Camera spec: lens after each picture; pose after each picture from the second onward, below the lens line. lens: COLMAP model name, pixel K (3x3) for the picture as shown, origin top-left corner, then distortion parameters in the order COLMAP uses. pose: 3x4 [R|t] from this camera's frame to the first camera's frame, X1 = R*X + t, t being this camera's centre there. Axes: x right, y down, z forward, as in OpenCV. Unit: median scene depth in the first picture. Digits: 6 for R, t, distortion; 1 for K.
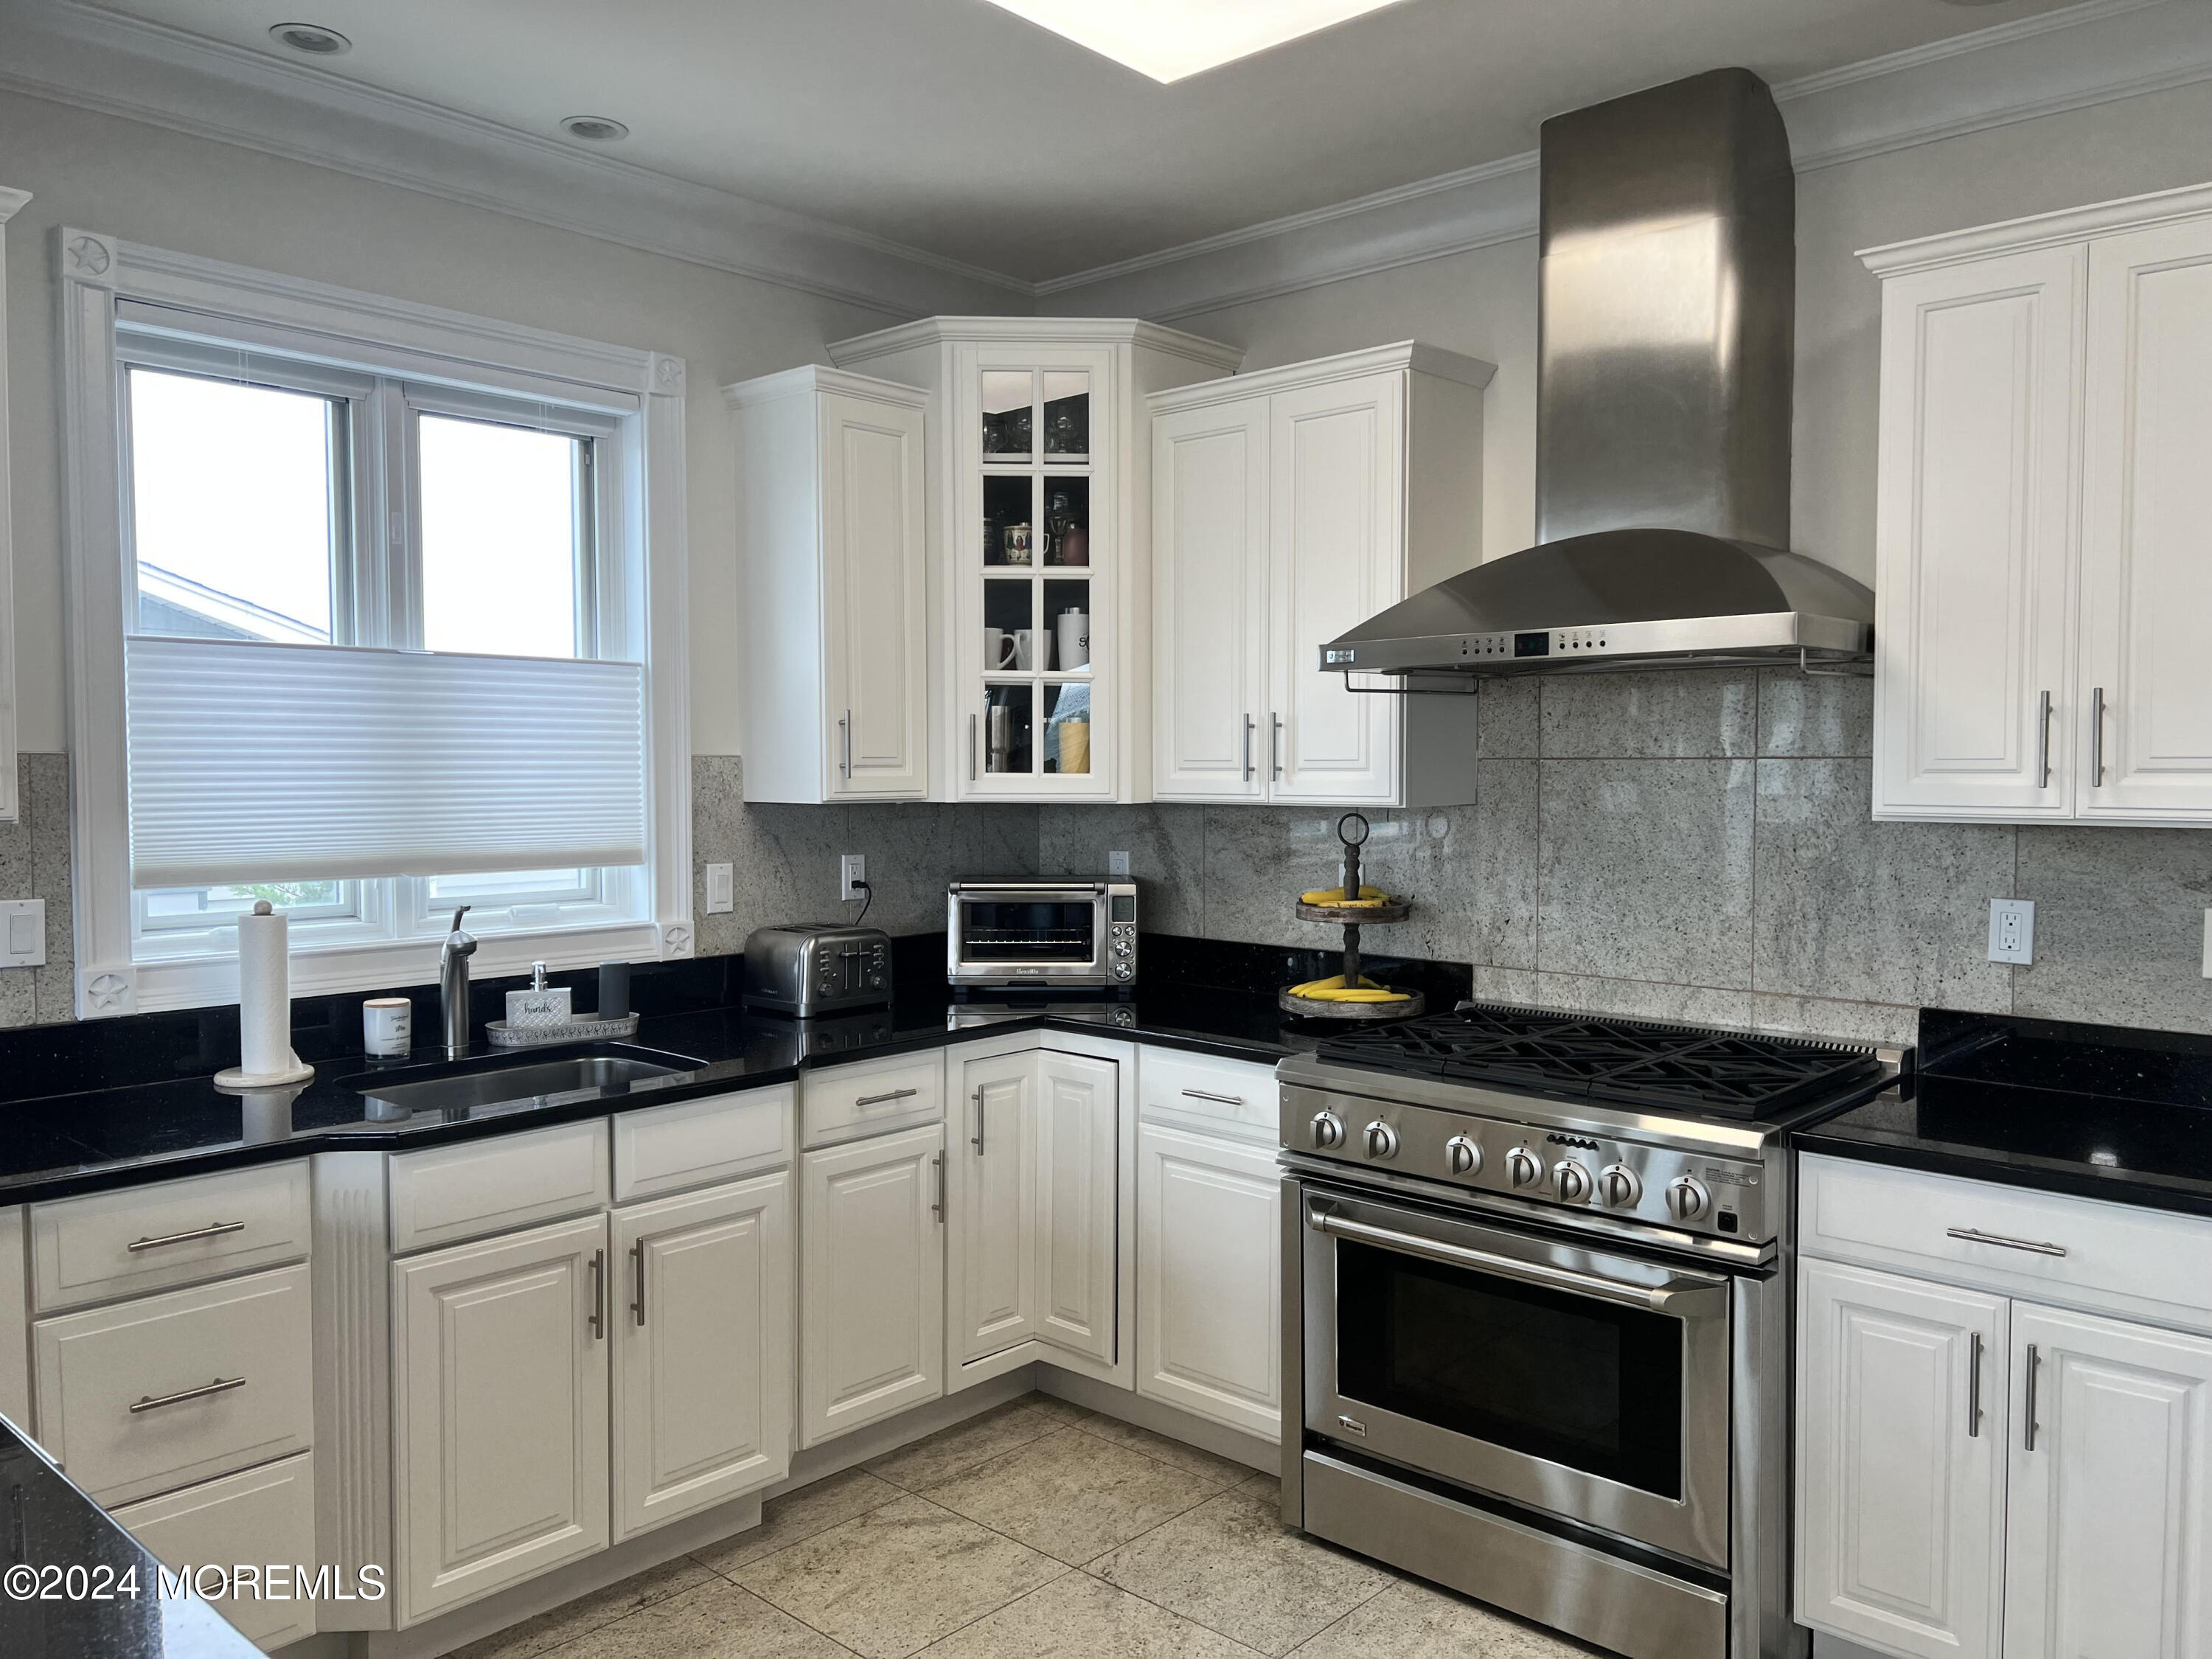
lens RADIAL K [[1660.9, 0, 1106.0], [0, 1660.9, 829.5], [0, 0, 1]] dist [0.076827, -0.089327]
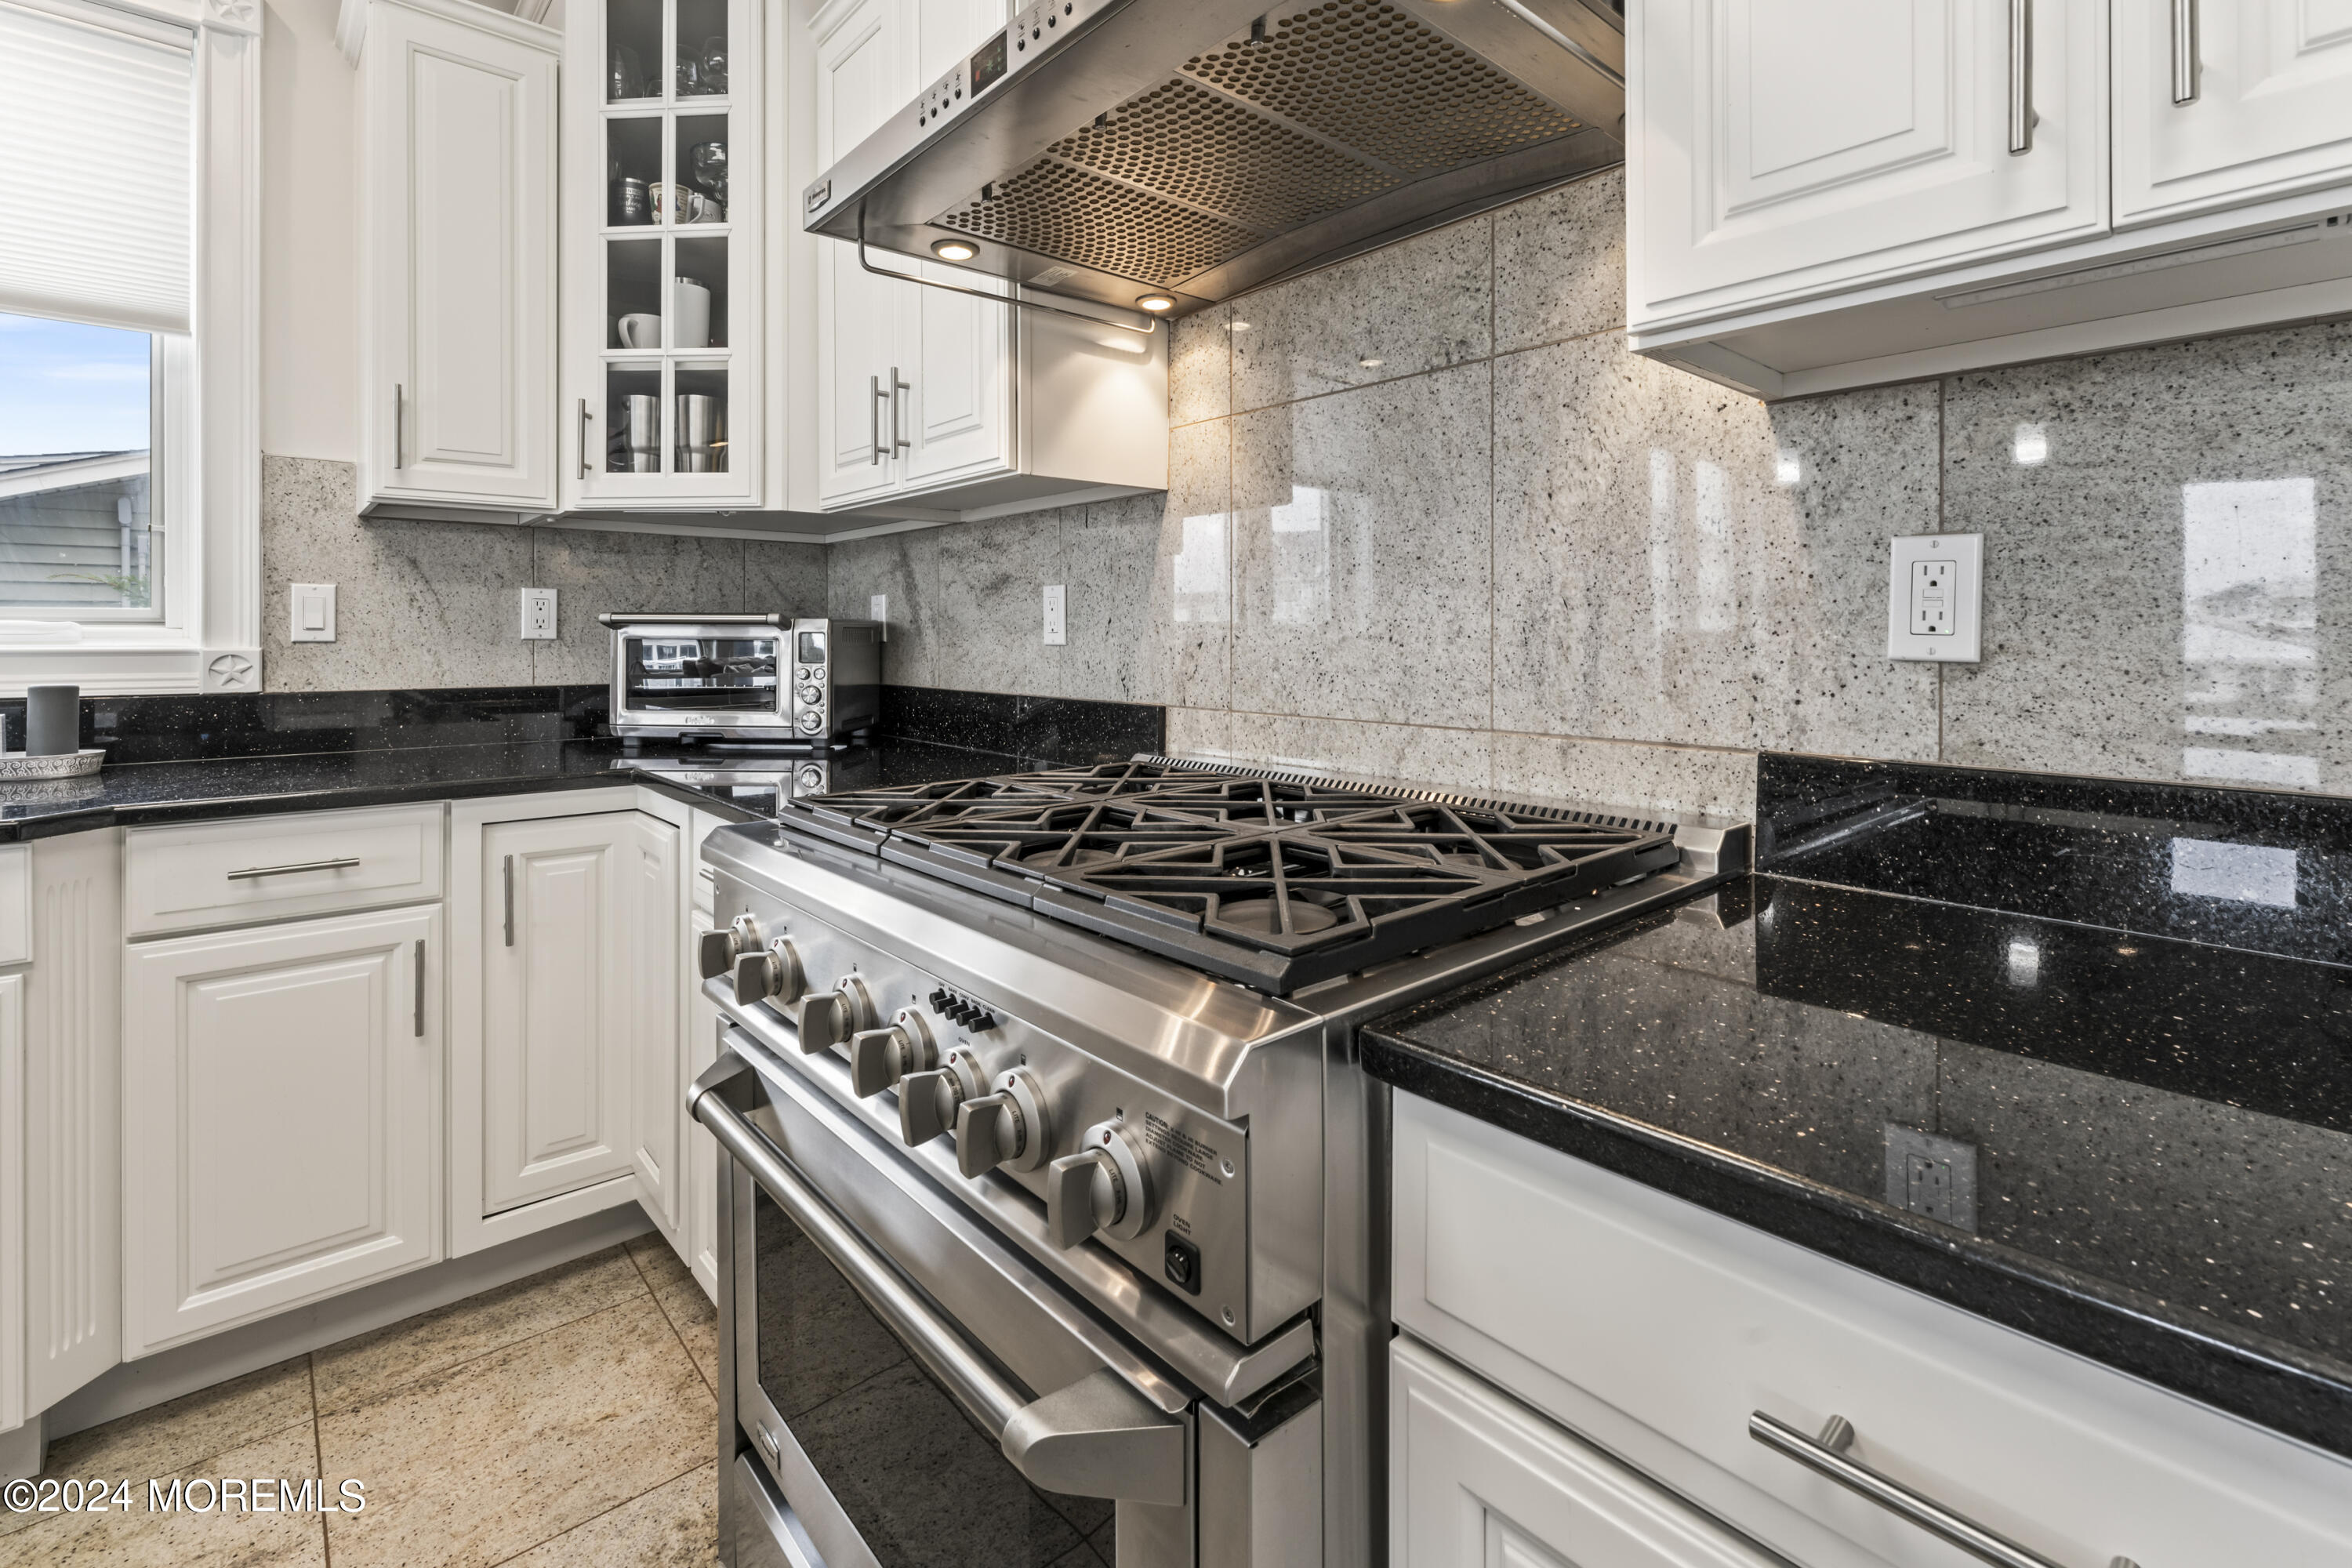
lens RADIAL K [[1065.0, 0, 1172.9], [0, 1065.0, 637.6], [0, 0, 1]] dist [-0.002735, 0.000027]
pose [[0.993137, 0.000681, -0.116958, 0.305792], [-0.005556, 0.999129, -0.041366, 0.076830], [0.116828, 0.041732, 0.992275, 0.578374]]
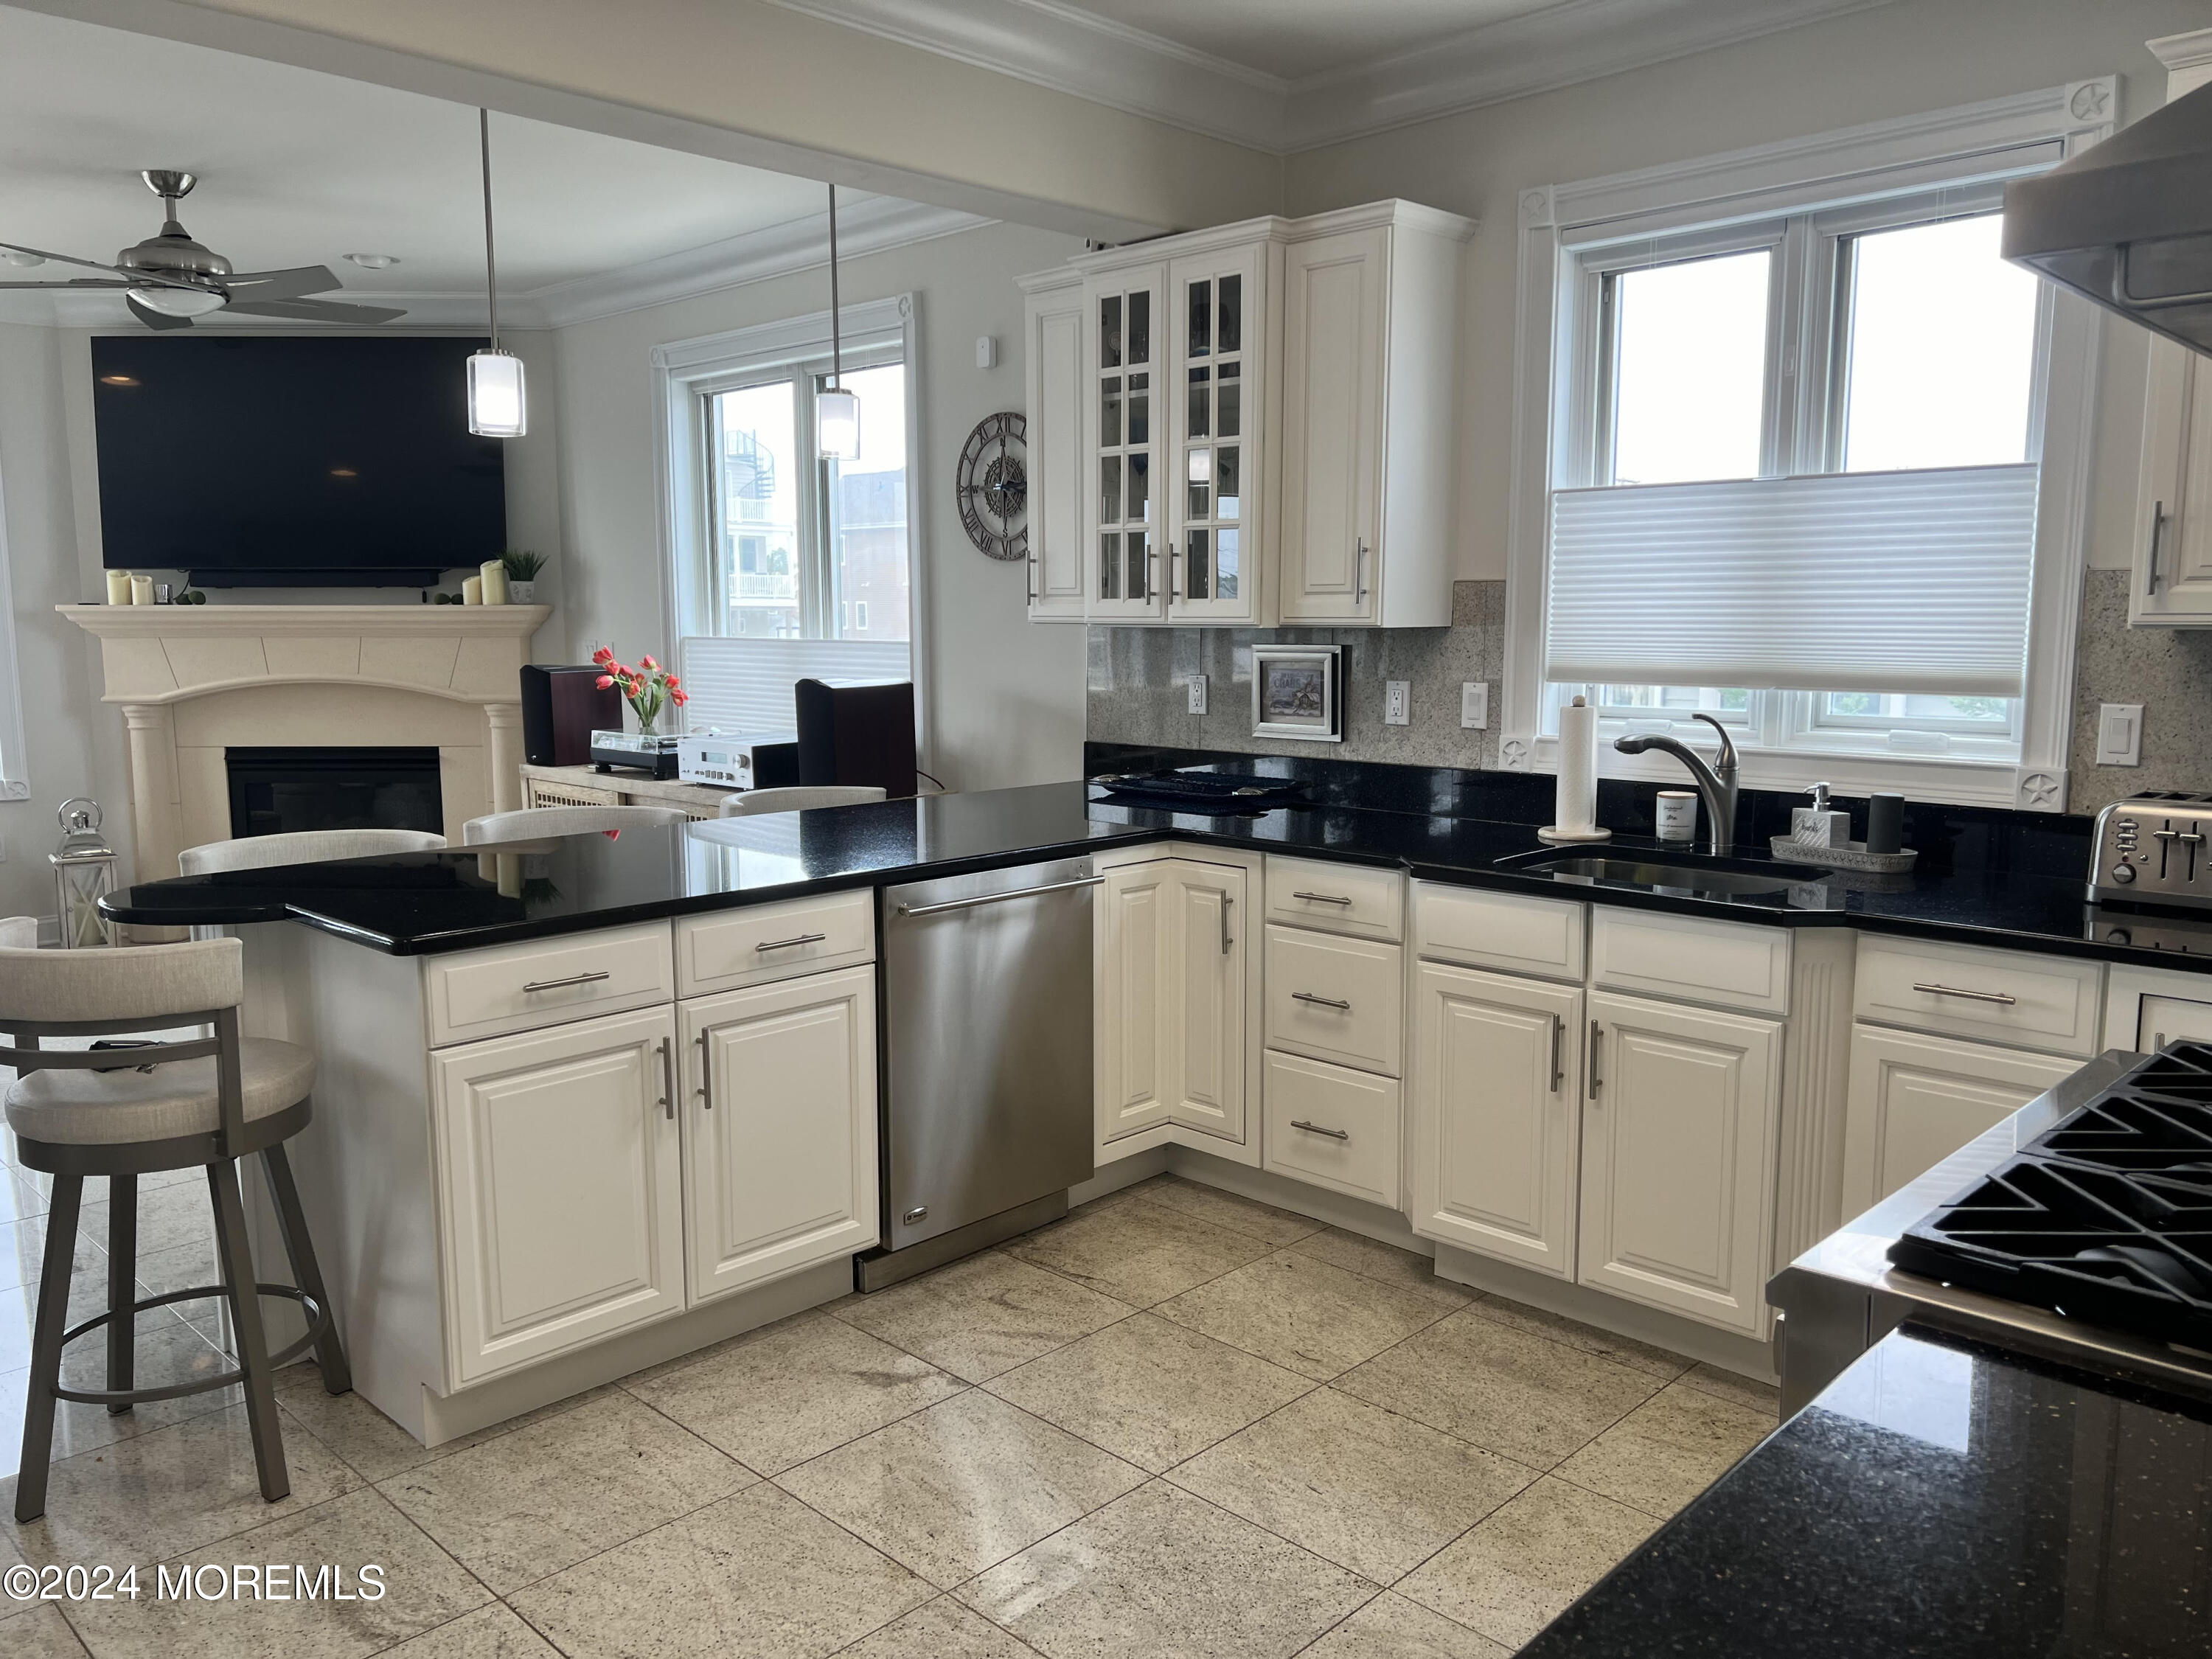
lens RADIAL K [[1660.9, 0, 1106.0], [0, 1660.9, 829.5], [0, 0, 1]] dist [0.076827, -0.089327]
pose [[-0.036816, 0.129461, -0.990901, 0.679407], [-0.040447, 0.990568, 0.130920, -0.007280], [0.998503, 0.044899, -0.031232, 0.609535]]
